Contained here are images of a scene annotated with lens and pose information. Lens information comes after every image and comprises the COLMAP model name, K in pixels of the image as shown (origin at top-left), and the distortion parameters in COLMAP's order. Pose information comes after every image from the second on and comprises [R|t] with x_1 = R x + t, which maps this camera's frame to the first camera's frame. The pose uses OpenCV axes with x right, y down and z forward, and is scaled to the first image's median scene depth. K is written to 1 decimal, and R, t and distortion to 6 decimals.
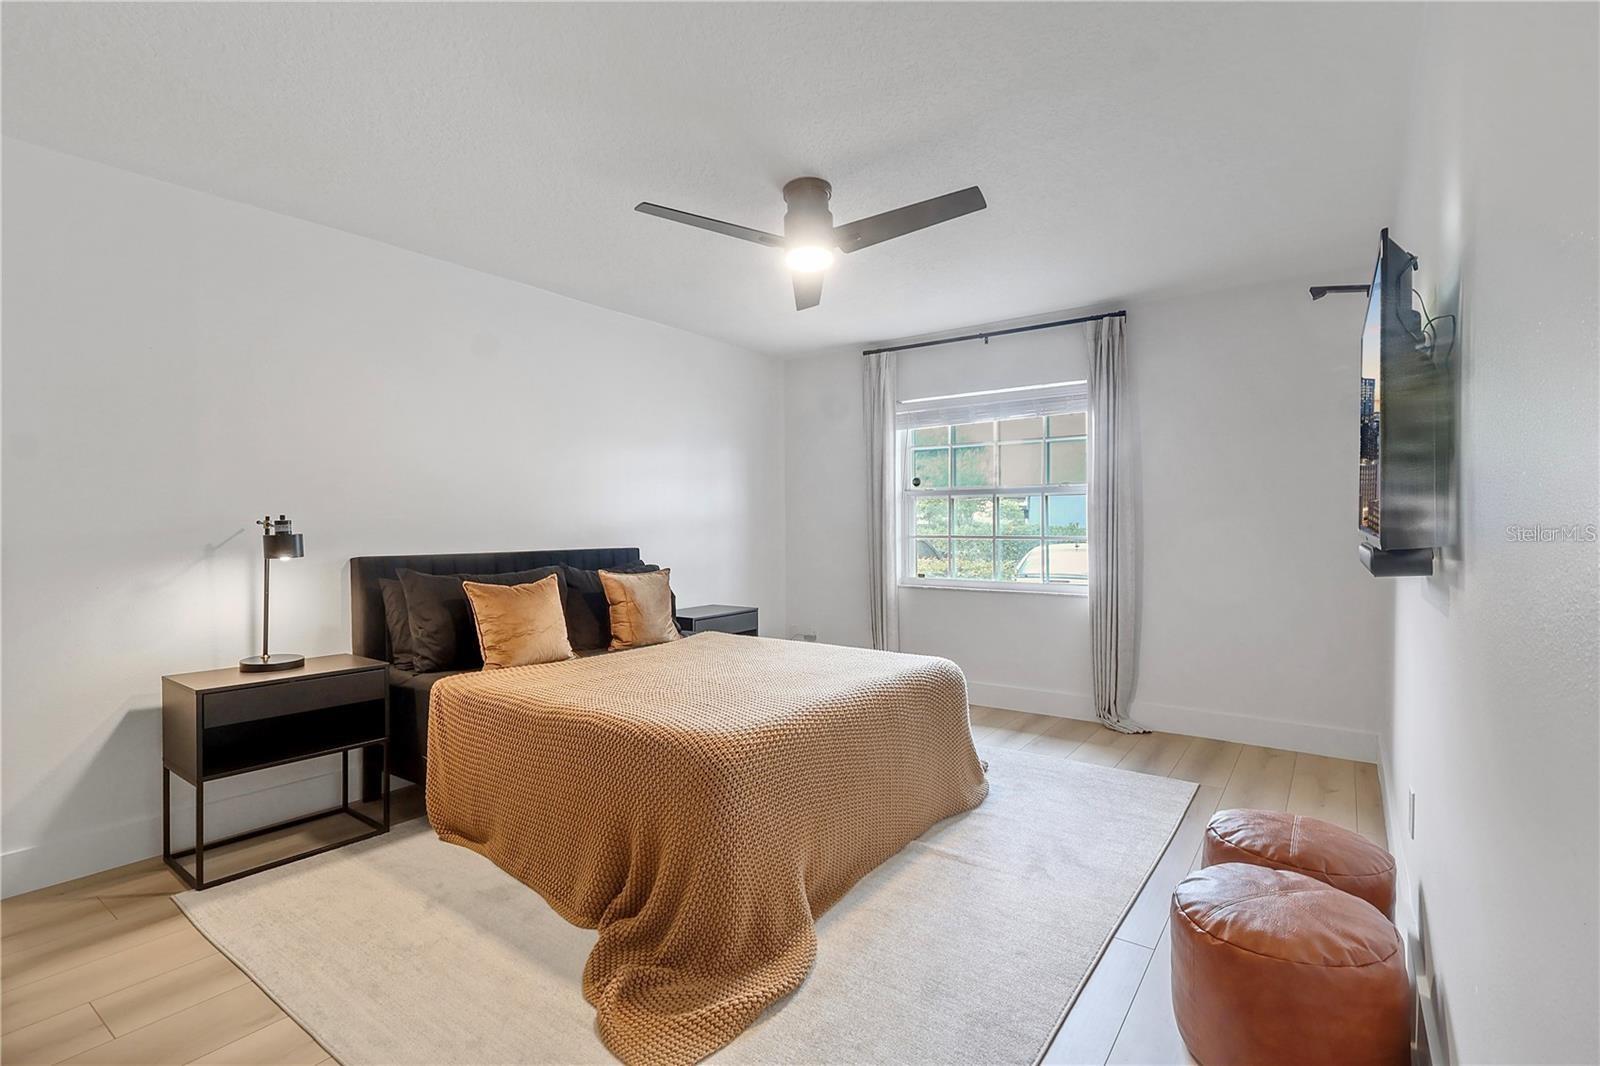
lens RADIAL K [[768.1, 0, 801.9], [0, 768.1, 537.7], [0, 0, 1]] dist [-0.000127, 0.000218]
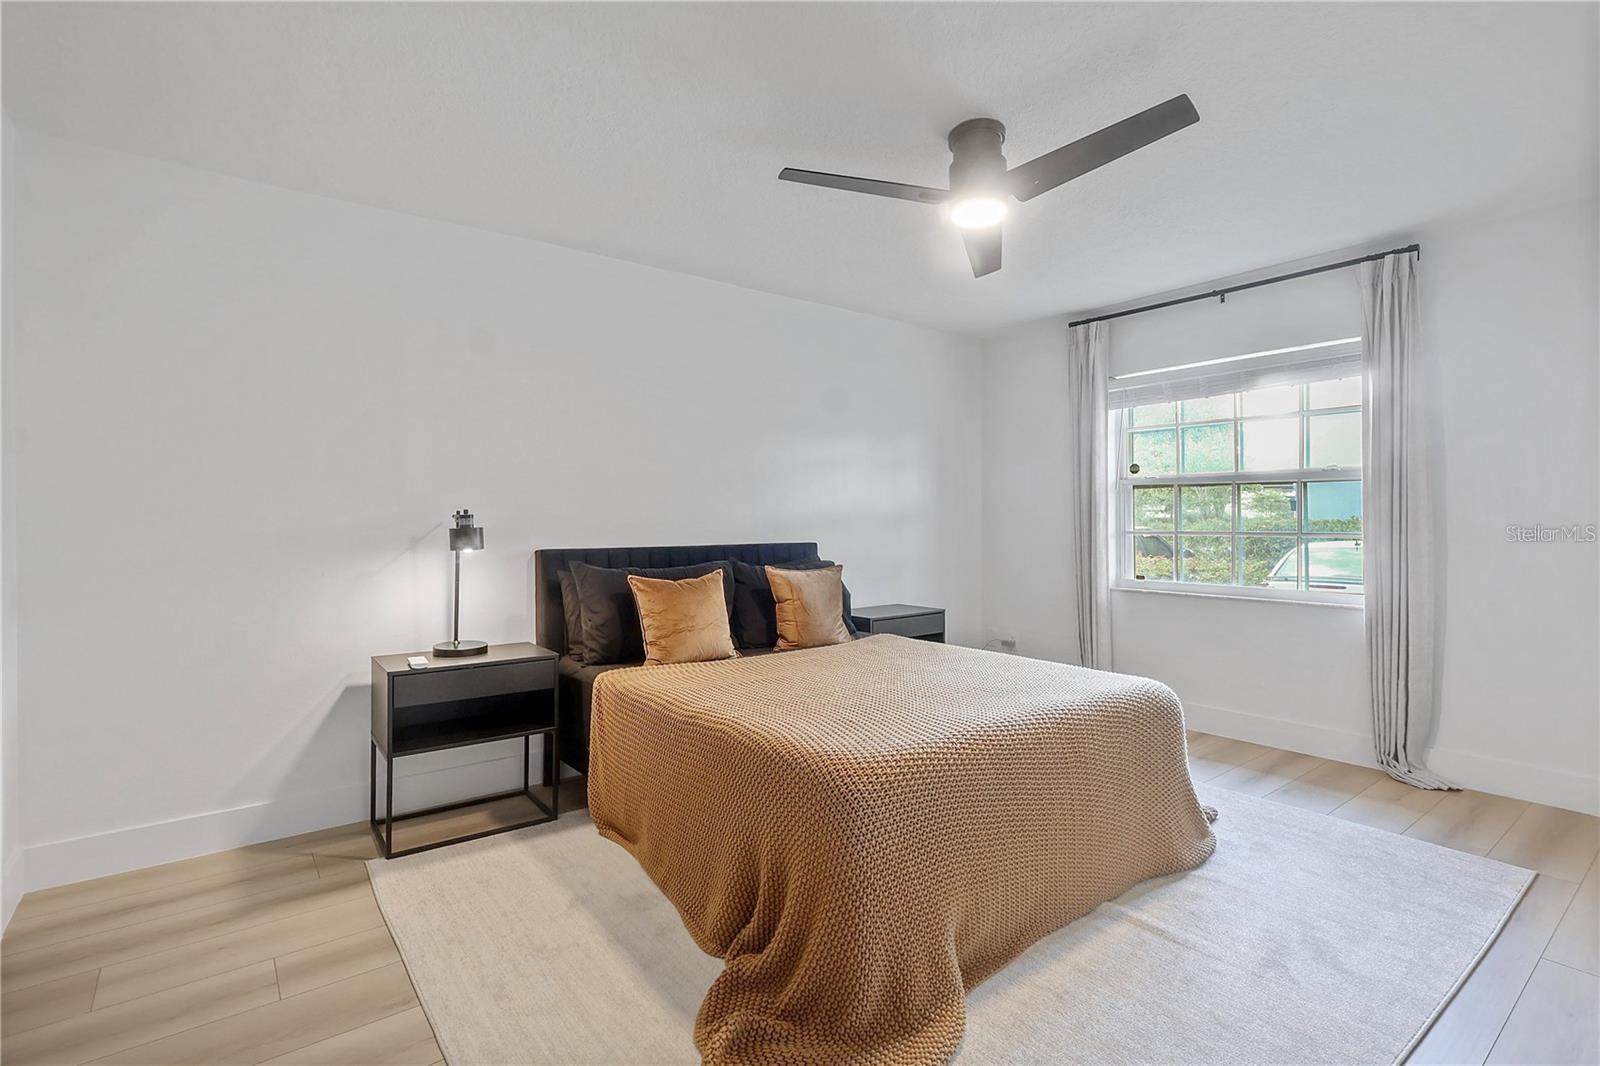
lens RADIAL K [[768.1, 0, 803.6], [0, 768.1, 522.3], [0, 0, 1]] dist [-0.000127, 0.000218]
pose [[0.958311, 0.001192, -0.285724, 0.068279], [-0.004728, 0.999921, -0.011686, -0.001432], [0.285688, 0.012550, 0.958241, 0.113707]]
